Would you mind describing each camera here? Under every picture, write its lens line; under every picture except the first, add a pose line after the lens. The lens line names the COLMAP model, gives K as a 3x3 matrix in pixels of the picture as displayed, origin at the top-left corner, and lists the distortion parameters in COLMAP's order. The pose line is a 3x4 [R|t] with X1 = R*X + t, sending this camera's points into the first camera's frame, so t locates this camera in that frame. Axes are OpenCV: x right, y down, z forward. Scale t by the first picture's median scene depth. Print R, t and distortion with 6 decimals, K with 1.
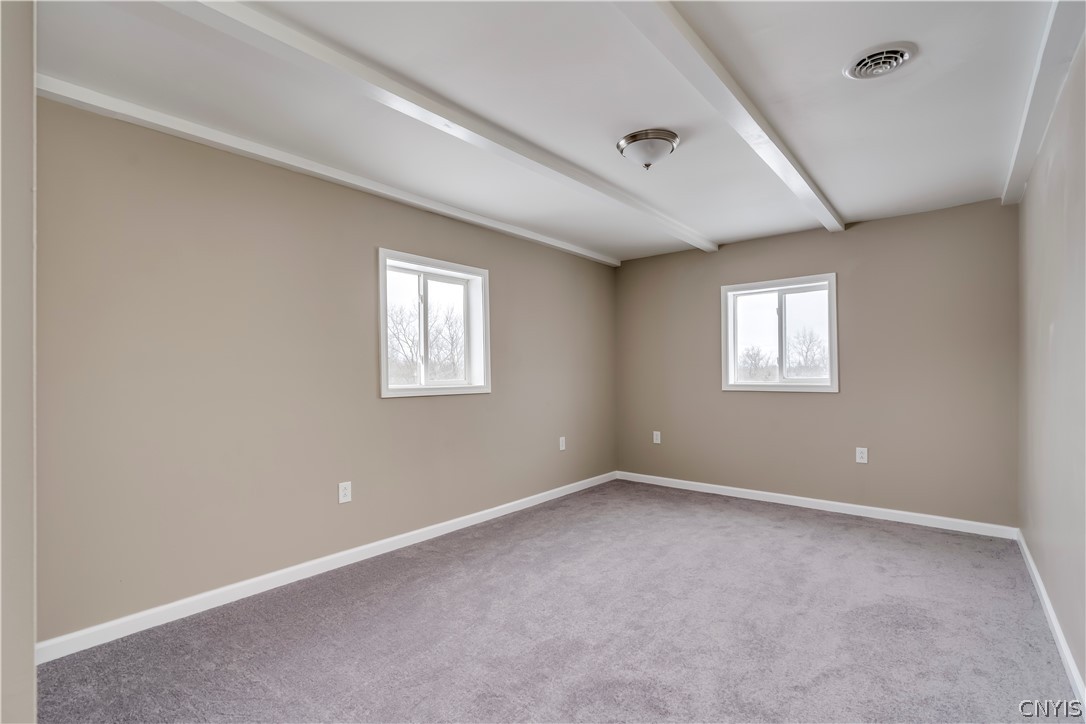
lens RADIAL K [[494.6, 0, 546.1], [0, 494.6, 360.5], [0, 0, 1]] dist [-0.001559, 0.000274]
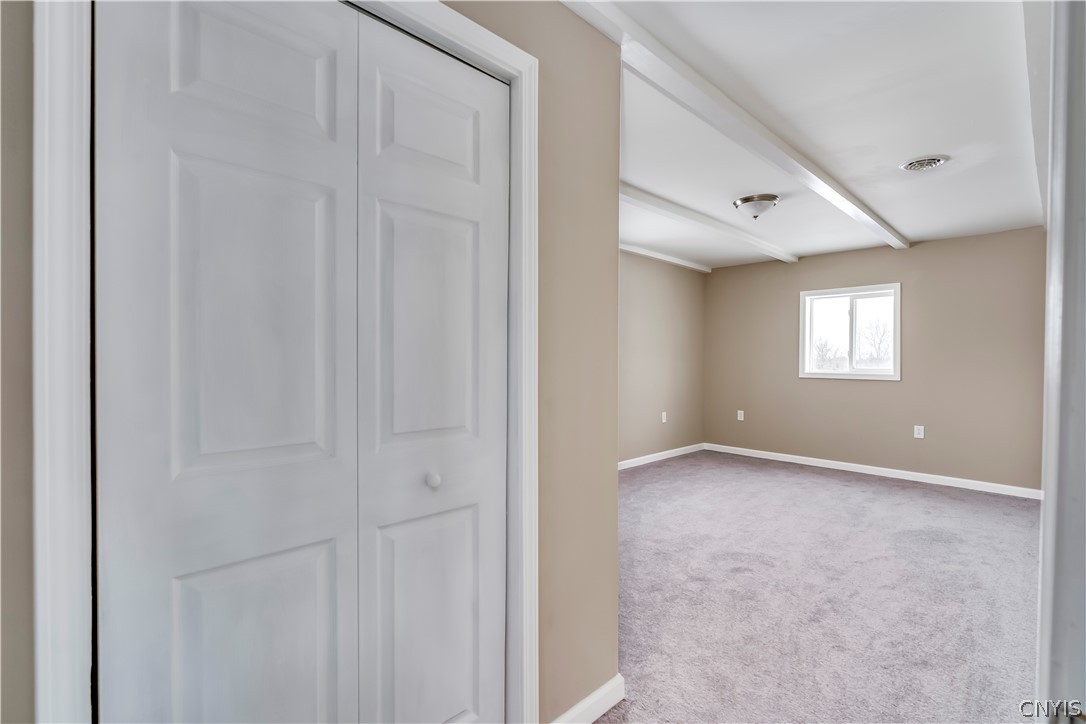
lens RADIAL K [[494.6, 0, 546.1], [0, 494.6, 360.5], [0, 0, 1]] dist [-0.001559, 0.000274]
pose [[0.994080, 0.013527, -0.107803, -0.180725], [-0.010930, 0.999637, 0.024642, -0.006047], [0.108097, -0.023318, 0.993867, -0.375547]]
